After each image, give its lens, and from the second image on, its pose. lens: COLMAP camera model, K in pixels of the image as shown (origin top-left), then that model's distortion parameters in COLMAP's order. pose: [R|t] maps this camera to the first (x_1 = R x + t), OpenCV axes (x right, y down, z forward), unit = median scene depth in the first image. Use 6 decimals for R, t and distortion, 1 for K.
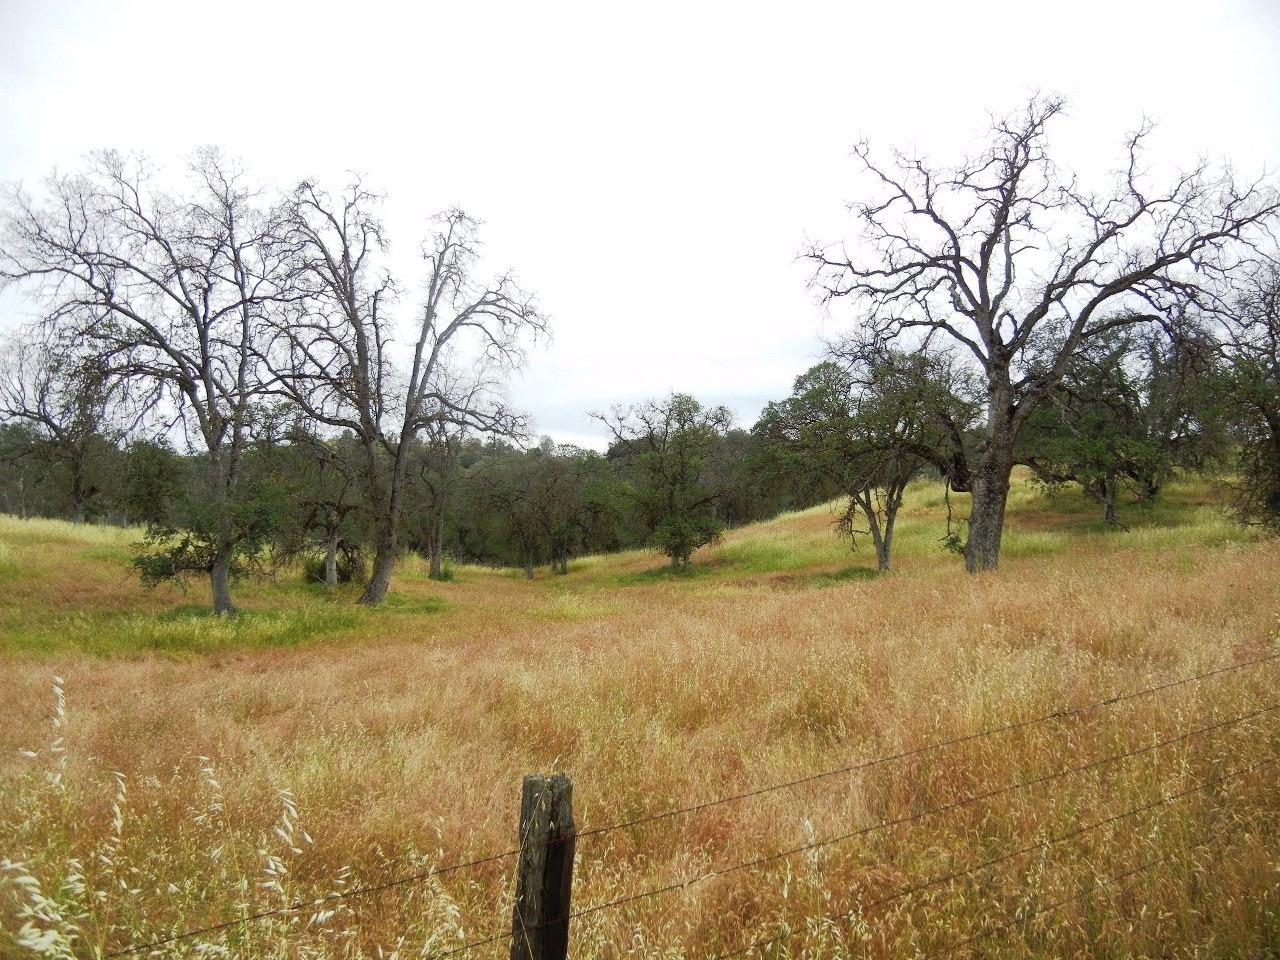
lens RADIAL K [[1101.2, 0, 647.0], [0, 1101.2, 484.0], [0, 0, 1]] dist [-0.002387, 0.001961]
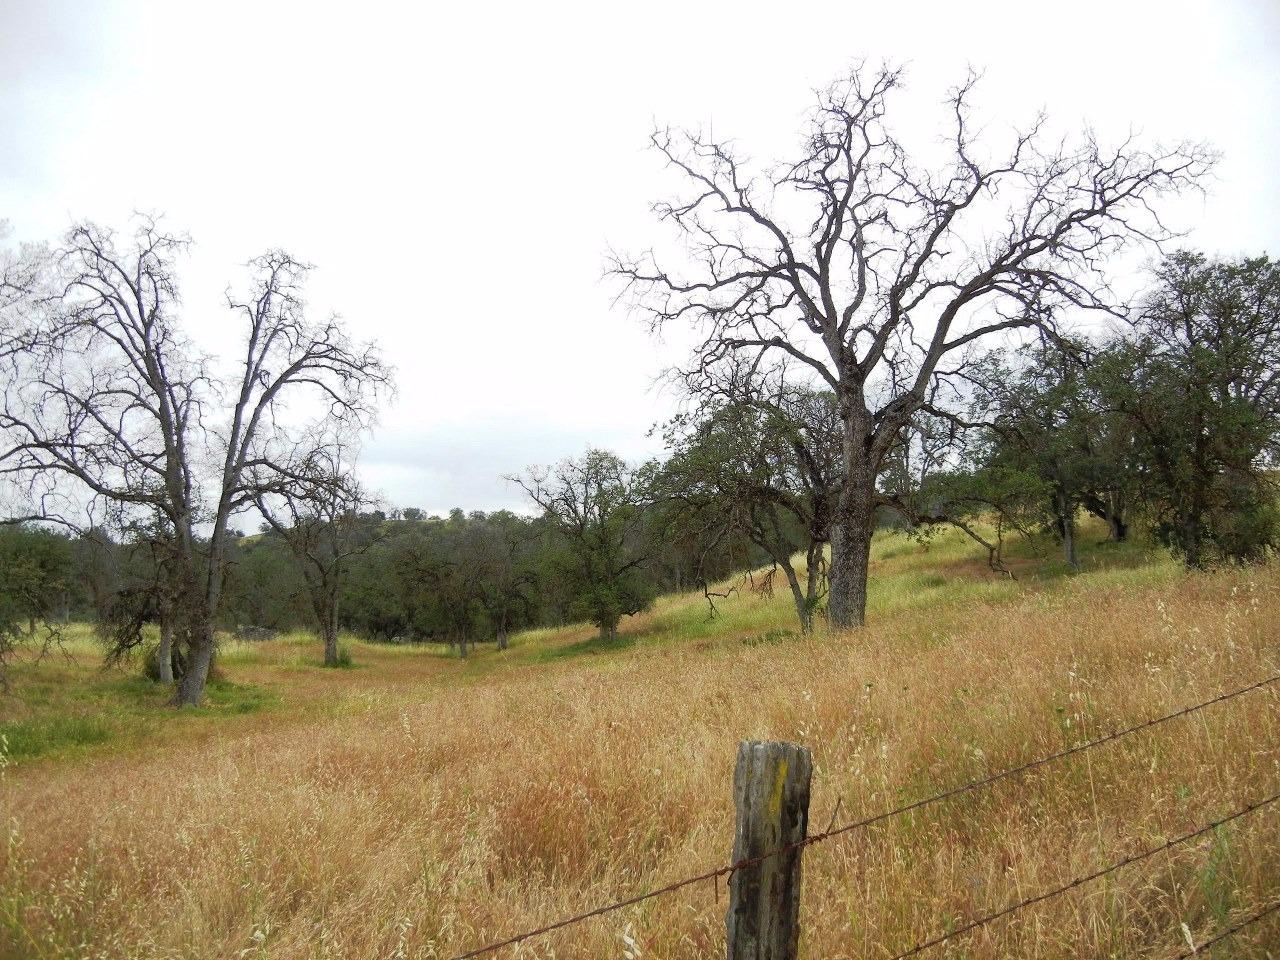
lens RADIAL K [[1101.2, 0, 644.3], [0, 1101.2, 480.2], [0, 0, 1]] dist [-0.002387, 0.001961]
pose [[0.998626, -0.050423, -0.014293, 0.160224], [0.049432, 0.996802, -0.062783, 0.006231], [0.017413, 0.061990, 0.997925, 0.155811]]
